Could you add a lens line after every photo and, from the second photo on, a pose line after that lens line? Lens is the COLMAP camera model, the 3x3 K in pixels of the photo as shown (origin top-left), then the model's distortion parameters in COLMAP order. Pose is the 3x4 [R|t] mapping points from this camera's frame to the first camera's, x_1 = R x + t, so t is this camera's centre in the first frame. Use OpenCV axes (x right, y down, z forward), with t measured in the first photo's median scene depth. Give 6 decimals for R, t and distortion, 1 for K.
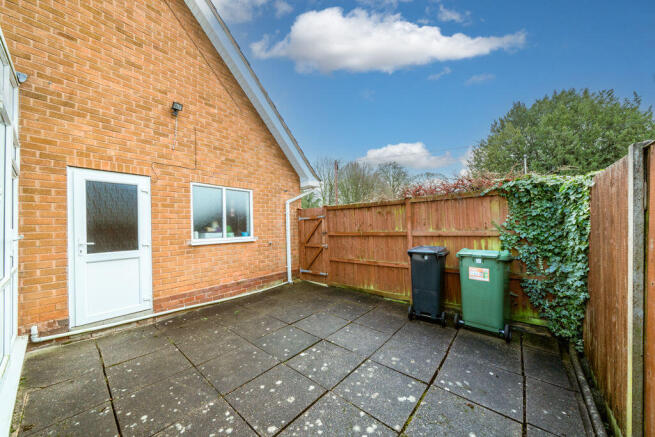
lens RADIAL K [[226.9, 0, 330.1], [0, 226.9, 223.5], [0, 0, 1]] dist [-0.005149, -0.000255]
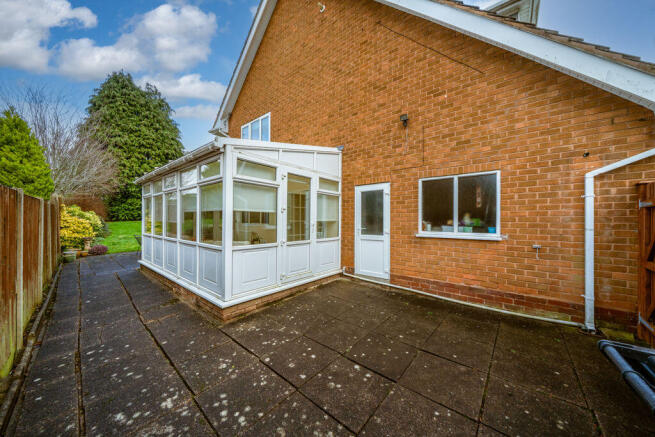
lens RADIAL K [[226.9, 0, 329.4], [0, 226.9, 217.4], [0, 0, 1]] dist [-0.005149, -0.000255]
pose [[-0.013852, 0.019627, -0.999711, 0.511155], [0.019010, 0.999632, 0.019362, -0.026958], [0.999723, -0.018736, -0.014220, 0.602051]]
